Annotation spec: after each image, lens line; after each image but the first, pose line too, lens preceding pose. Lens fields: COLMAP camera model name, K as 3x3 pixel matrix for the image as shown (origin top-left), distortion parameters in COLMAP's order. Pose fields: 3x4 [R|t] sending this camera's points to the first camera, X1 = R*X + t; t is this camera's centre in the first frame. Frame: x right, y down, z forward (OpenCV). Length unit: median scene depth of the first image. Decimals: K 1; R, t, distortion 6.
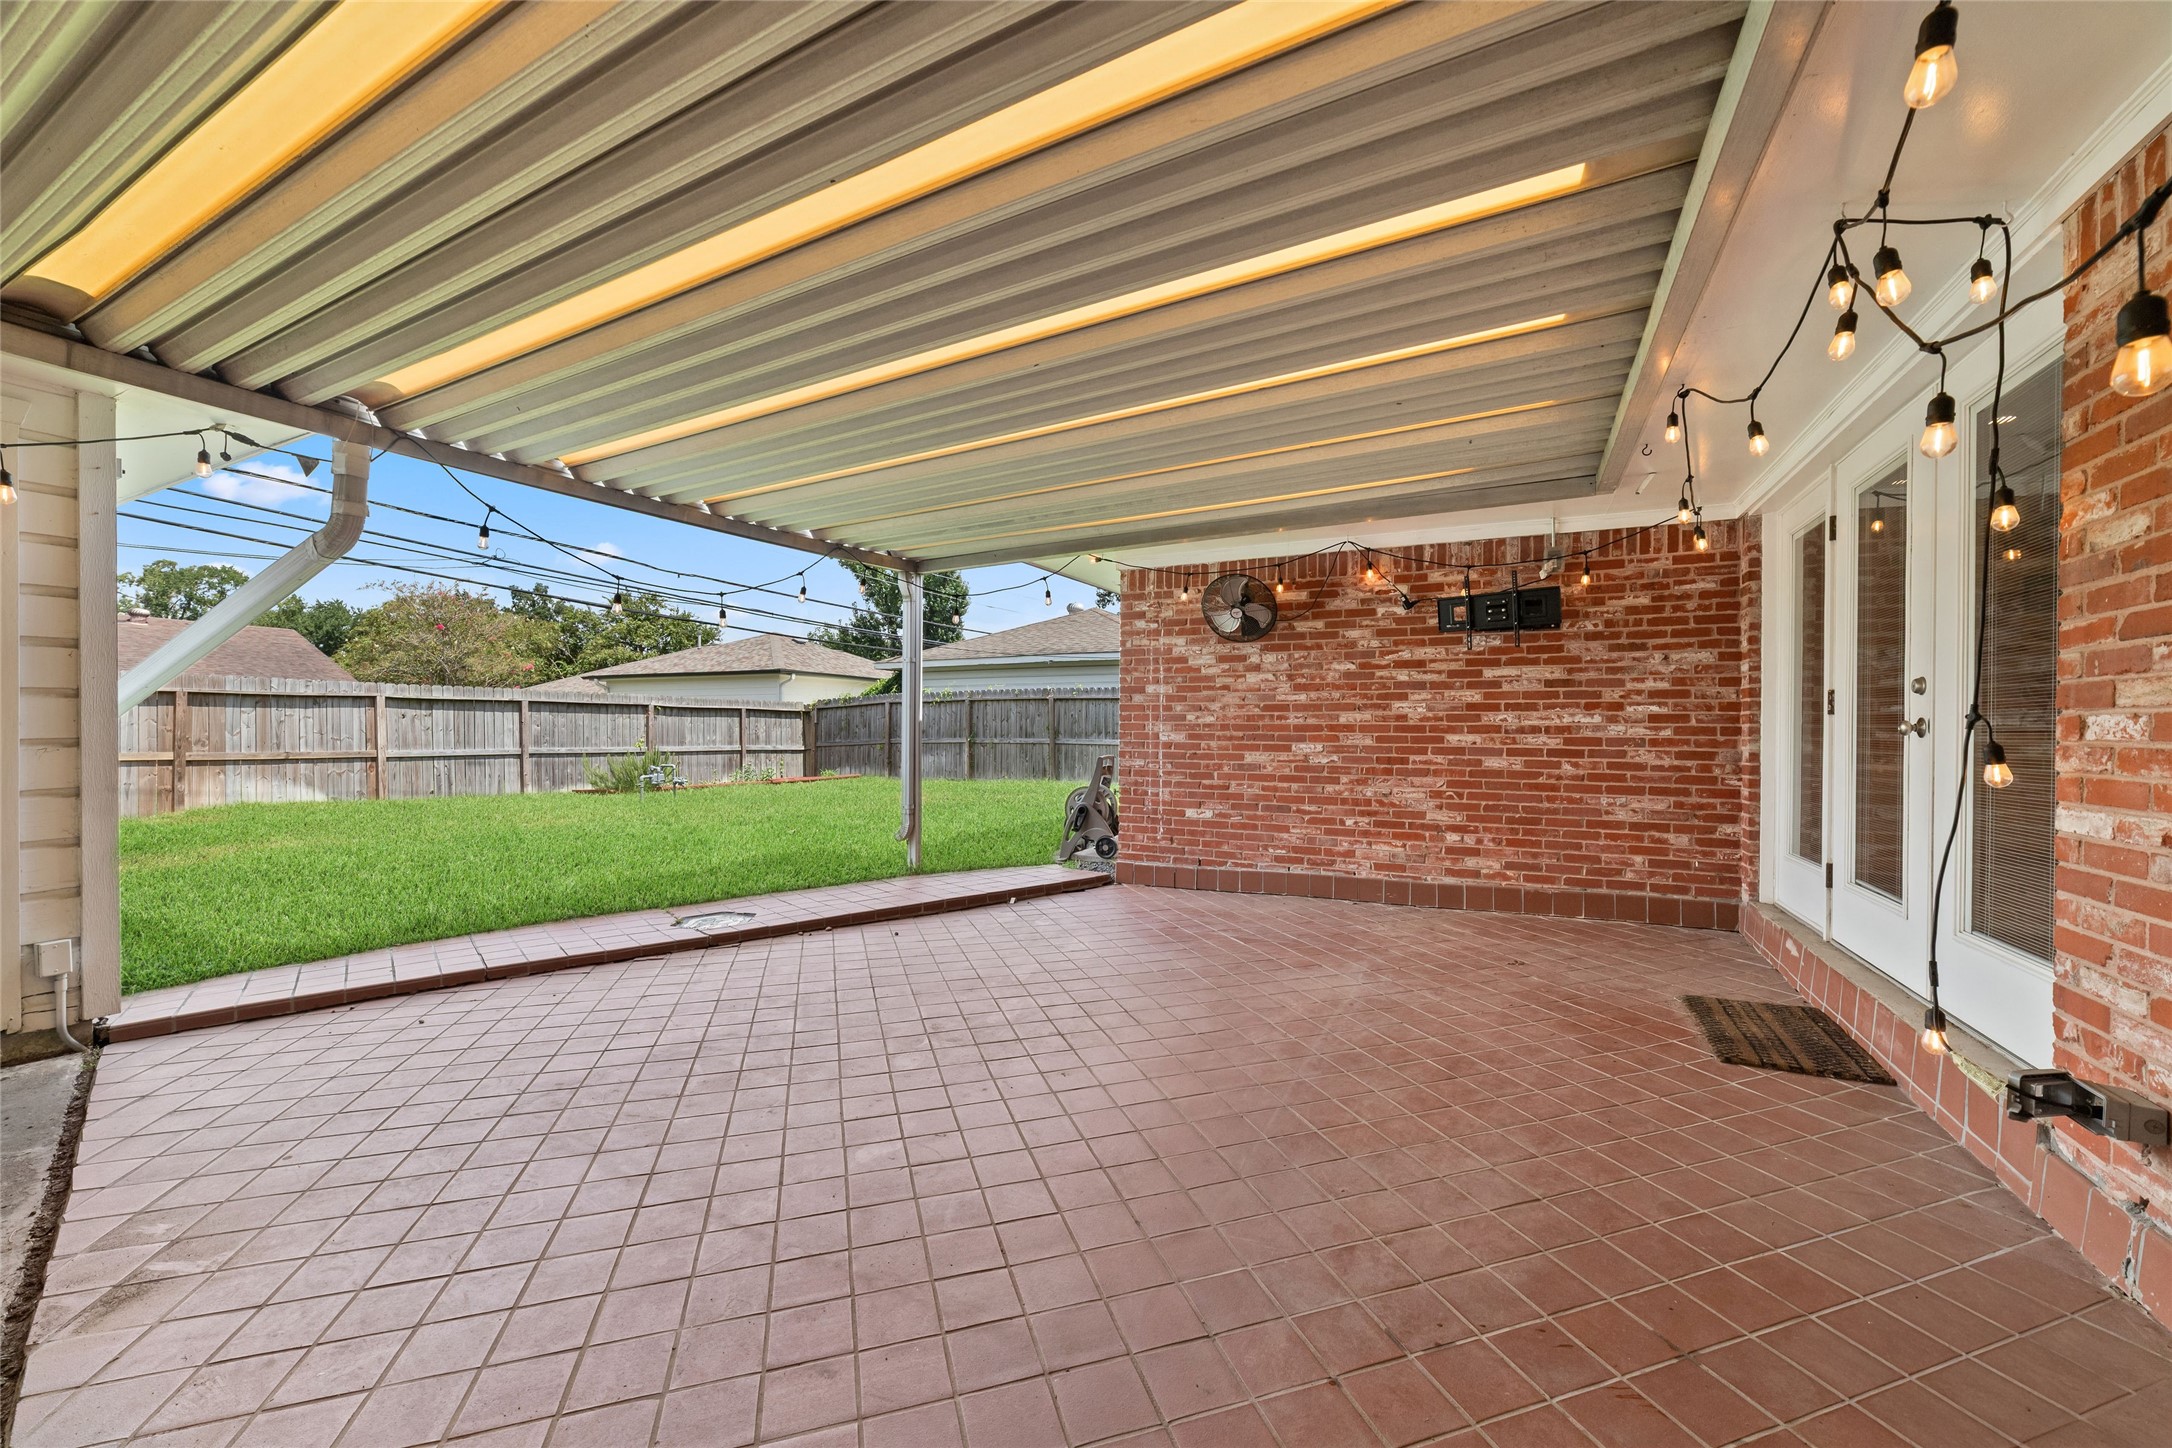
lens RADIAL K [[838.3, 0, 1079.0], [0, 838.3, 720.1], [0, 0, 1]] dist [-0.017664, 0.005138]
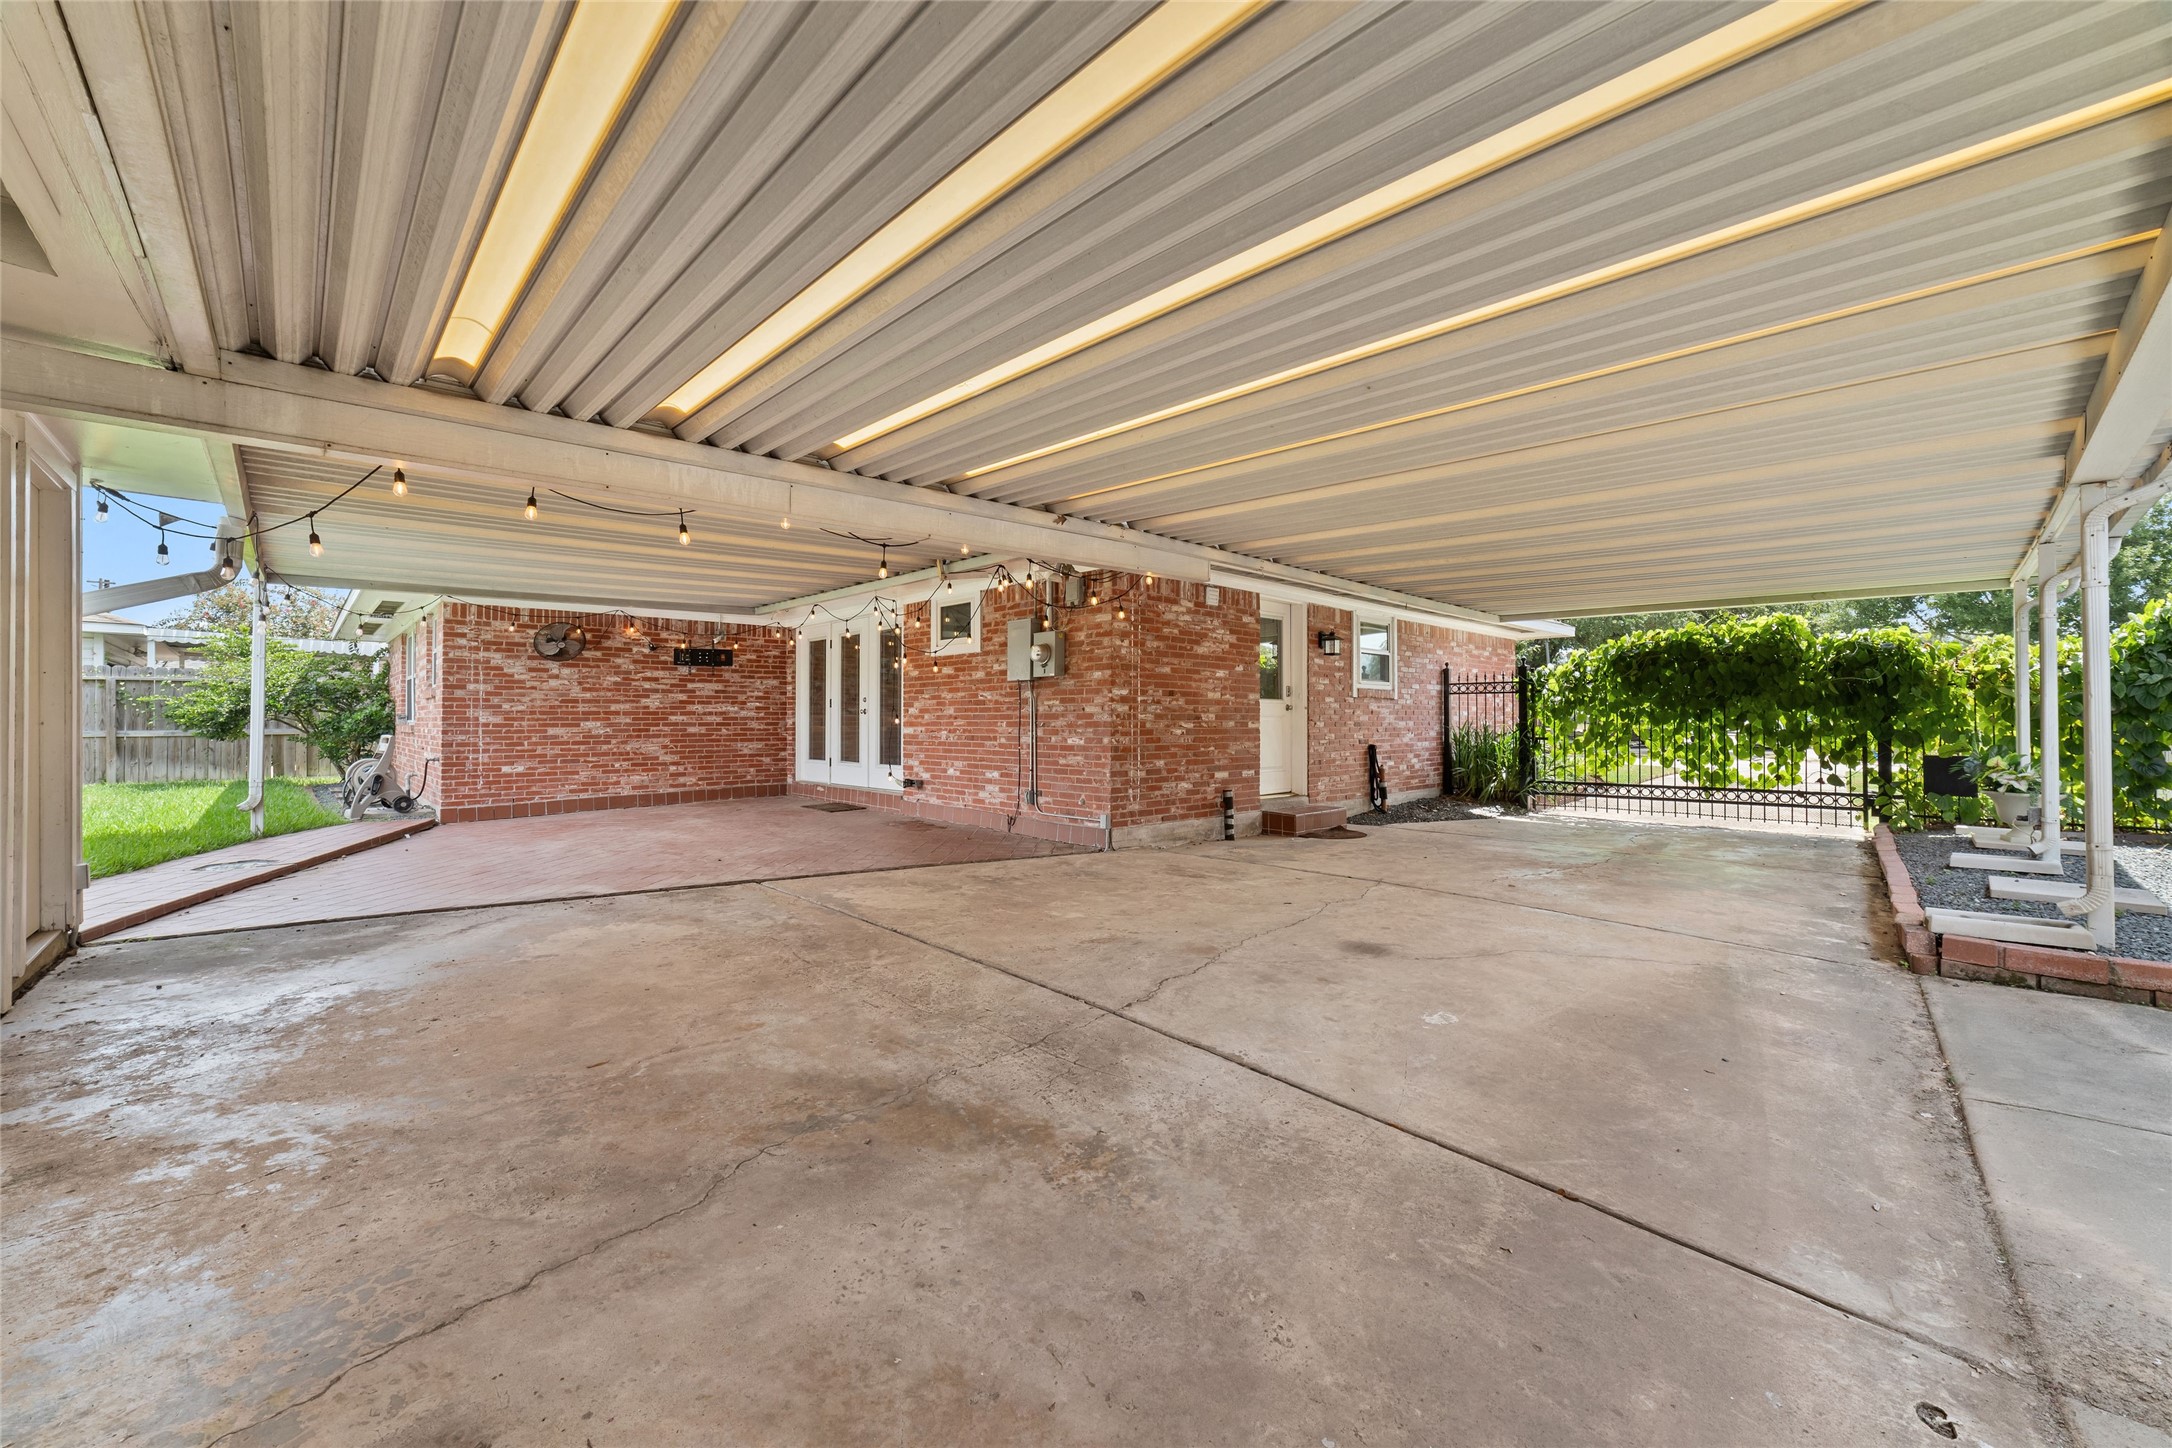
lens RADIAL K [[838.3, 0, 1089.3], [0, 838.3, 712.1], [0, 0, 1]] dist [-0.017664, 0.005138]
pose [[0.332706, 0.000644, 0.943030, -1.049700], [-0.001749, 0.999998, -0.000066, 0.005911], [-0.943029, -0.001627, 0.332707, -0.566840]]
